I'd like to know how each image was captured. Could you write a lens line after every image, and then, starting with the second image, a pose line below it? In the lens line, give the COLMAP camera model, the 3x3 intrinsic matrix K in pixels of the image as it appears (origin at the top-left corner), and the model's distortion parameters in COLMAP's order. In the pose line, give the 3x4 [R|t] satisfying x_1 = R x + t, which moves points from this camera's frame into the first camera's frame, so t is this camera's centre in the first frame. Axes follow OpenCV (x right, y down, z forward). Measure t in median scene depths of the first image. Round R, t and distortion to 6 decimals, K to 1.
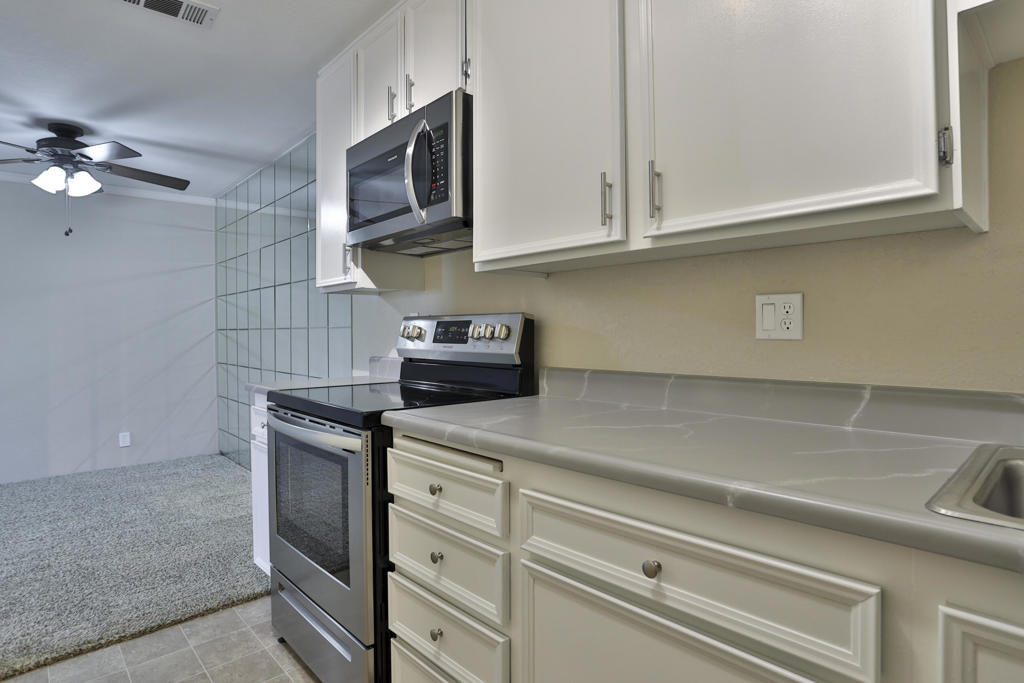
lens RADIAL K [[546.2, 0, 511.9], [0, 546.2, 336.3], [0, 0, 1]] dist [-0.034593, 0.000090]
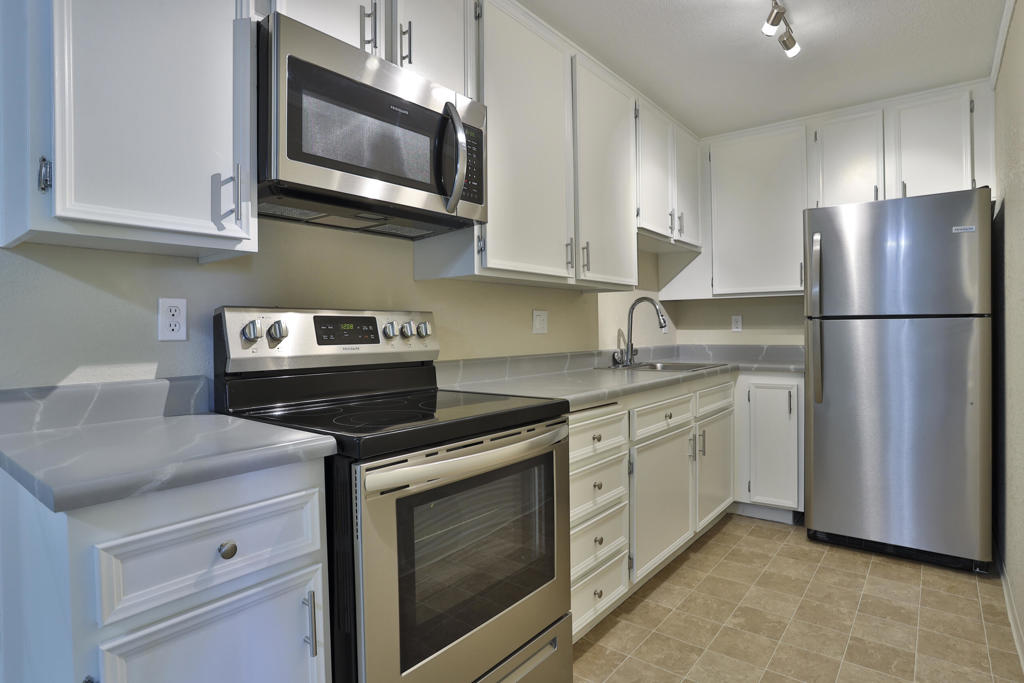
lens RADIAL K [[546.2, 0, 510.8], [0, 546.2, 336.1], [0, 0, 1]] dist [-0.034593, 0.000090]
pose [[-0.138308, -0.004893, 0.990377, -1.144560], [0.017714, 0.999816, 0.007413, -0.000983], [-0.990231, 0.018569, -0.138196, 1.065348]]
